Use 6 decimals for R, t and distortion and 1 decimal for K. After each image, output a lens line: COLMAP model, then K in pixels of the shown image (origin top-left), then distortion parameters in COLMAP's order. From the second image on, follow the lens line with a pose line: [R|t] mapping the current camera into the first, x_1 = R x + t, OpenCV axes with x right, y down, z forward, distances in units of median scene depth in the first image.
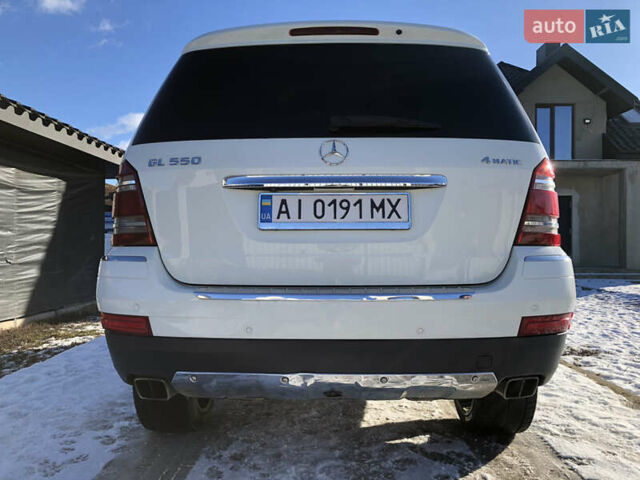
lens RADIAL K [[523.7, 0, 320.0], [0, 523.7, 240.0], [0, 0, 1]] dist [0.011435, -0.000713]
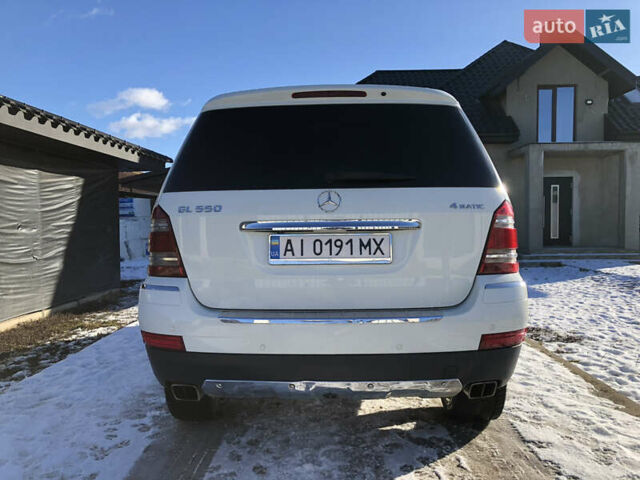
lens RADIAL K [[514.2, 0, 317.9], [0, 514.2, 240.8], [0, 0, 1]] dist [0.008462, 0.001463]
pose [[0.999836, -0.010219, -0.014965, 0.012502], [0.010790, 0.999197, 0.038575, -0.090386], [0.014559, -0.038730, 0.999144, -0.154637]]
